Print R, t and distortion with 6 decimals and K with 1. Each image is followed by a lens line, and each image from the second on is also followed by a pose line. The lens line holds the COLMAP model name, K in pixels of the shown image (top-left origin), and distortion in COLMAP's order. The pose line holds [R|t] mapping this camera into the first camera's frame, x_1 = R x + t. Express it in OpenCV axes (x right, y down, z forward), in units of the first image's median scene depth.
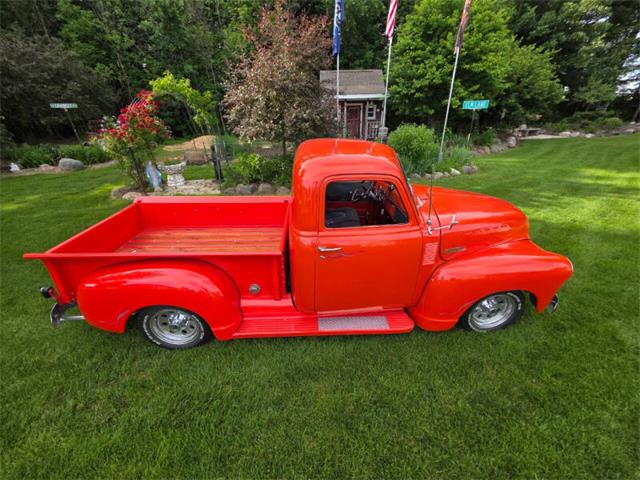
lens RADIAL K [[253.3, 0, 321.9], [0, 253.3, 239.5], [0, 0, 1]] dist [0.001629, -0.000509]
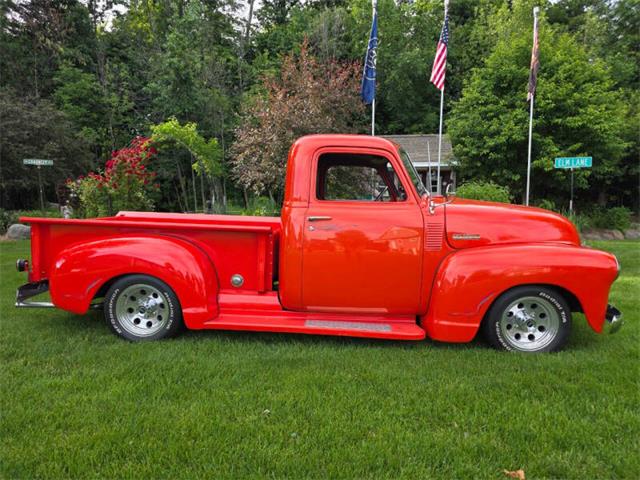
lens RADIAL K [[423.5, 0, 322.0], [0, 423.5, 251.6], [0, 0, 1]] dist [0.049326, -0.044082]
pose [[0.992868, 0.033875, -0.114305, 0.045926], [-0.071285, 0.937195, -0.341444, 0.141728], [0.095560, 0.347157, 0.932926, -0.089965]]
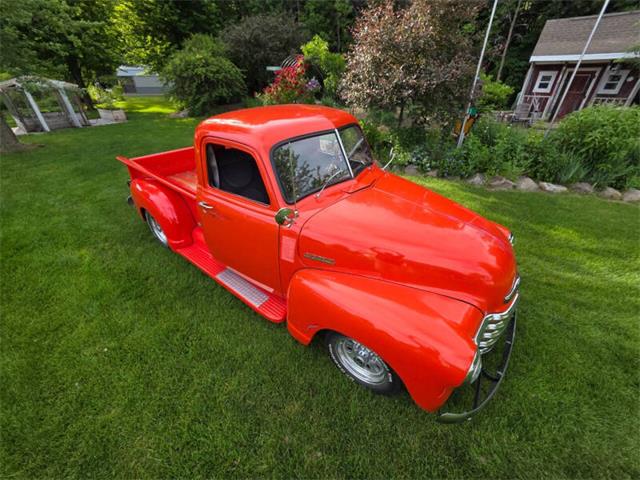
lens RADIAL K [[258.7, 0, 326.1], [0, 258.7, 238.6], [0, 0, 1]] dist [0.000090, -0.000551]
pose [[0.763299, 0.359315, -0.536905, 0.218158], [-0.308355, 0.932918, 0.185962, -0.040118], [0.567707, 0.023613, 0.822892, 0.076288]]
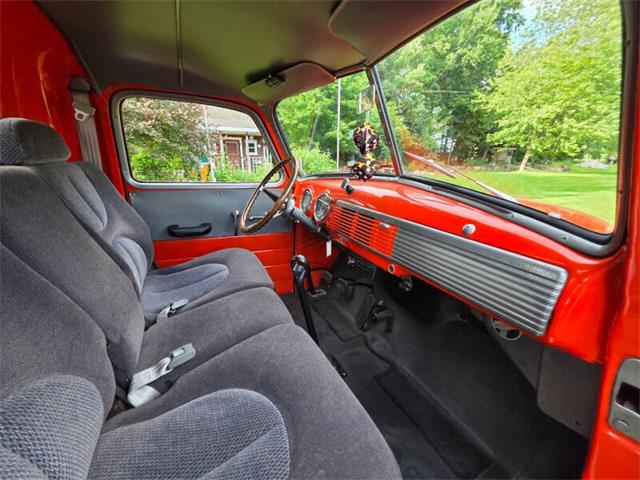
lens RADIAL K [[257.9, 0, 321.8], [0, 257.9, 238.5], [0, 0, 1]] dist [0.001753, -0.000144]
pose [[0.908993, -0.095298, 0.405770, 0.022645], [0.163025, 0.977247, -0.135690, -0.022616], [-0.383606, 0.189492, 0.903847, 0.198650]]
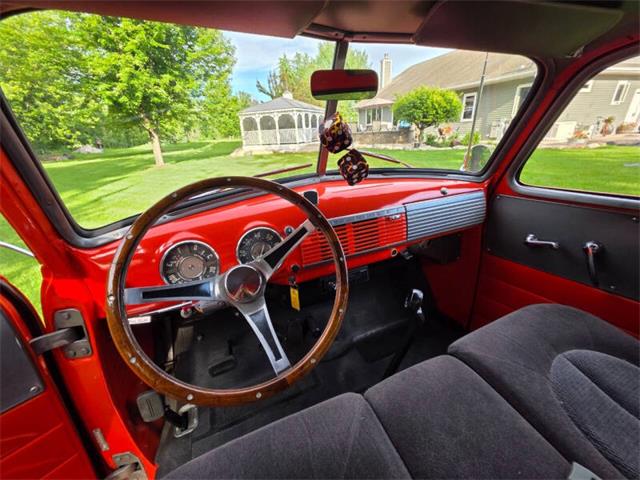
lens RADIAL K [[254.9, 0, 326.3], [0, 254.9, 239.4], [0, 0, 1]] dist [0.001687, -0.000199]
pose [[-0.376872, -0.323648, 0.867882, 0.001755], [0.477683, 0.734851, 0.481469, -0.078495], [-0.793591, 0.596025, -0.122344, 0.291182]]
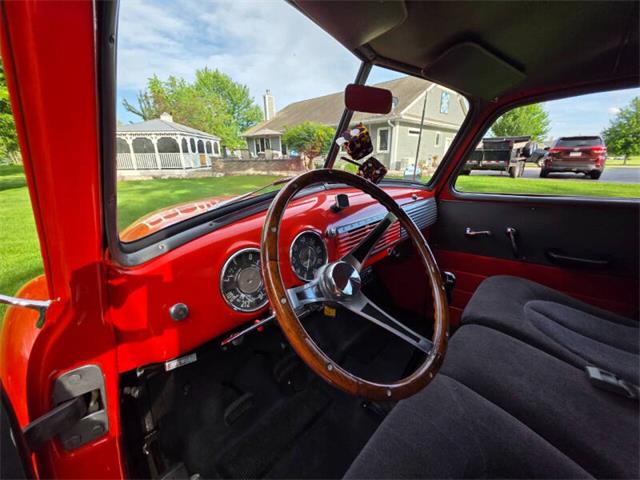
lens RADIAL K [[253.3, 0, 321.9], [0, 253.3, 239.5], [0, 0, 1]] dist [0.001629, -0.000509]
pose [[-0.709045, -0.189465, 0.679233, 0.022411], [0.349824, 0.741835, 0.572104, -0.090776], [-0.612273, 0.643260, -0.459716, 0.324733]]
